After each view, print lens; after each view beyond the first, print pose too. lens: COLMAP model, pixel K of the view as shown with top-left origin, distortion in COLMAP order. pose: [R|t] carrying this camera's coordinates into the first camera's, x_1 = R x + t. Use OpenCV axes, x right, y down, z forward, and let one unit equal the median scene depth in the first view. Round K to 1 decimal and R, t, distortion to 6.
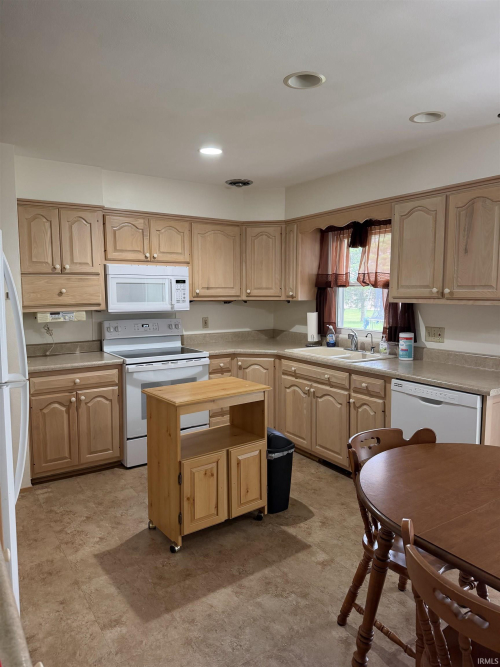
lens RADIAL K [[467.0, 0, 248.0], [0, 467.0, 330.3], [0, 0, 1]] dist [0.035935, -0.040329]
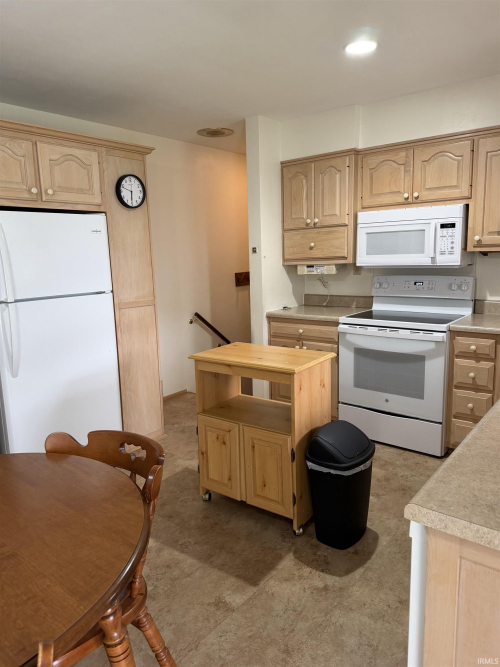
lens RADIAL K [[467.0, 0, 253.0], [0, 467.0, 333.0], [0, 0, 1]] dist [0.035935, -0.040329]
pose [[0.295209, 0.152201, -0.943232, 0.561551], [-0.050767, 0.988334, 0.143590, -0.031990], [0.954083, 0.005495, 0.299492, 0.557283]]
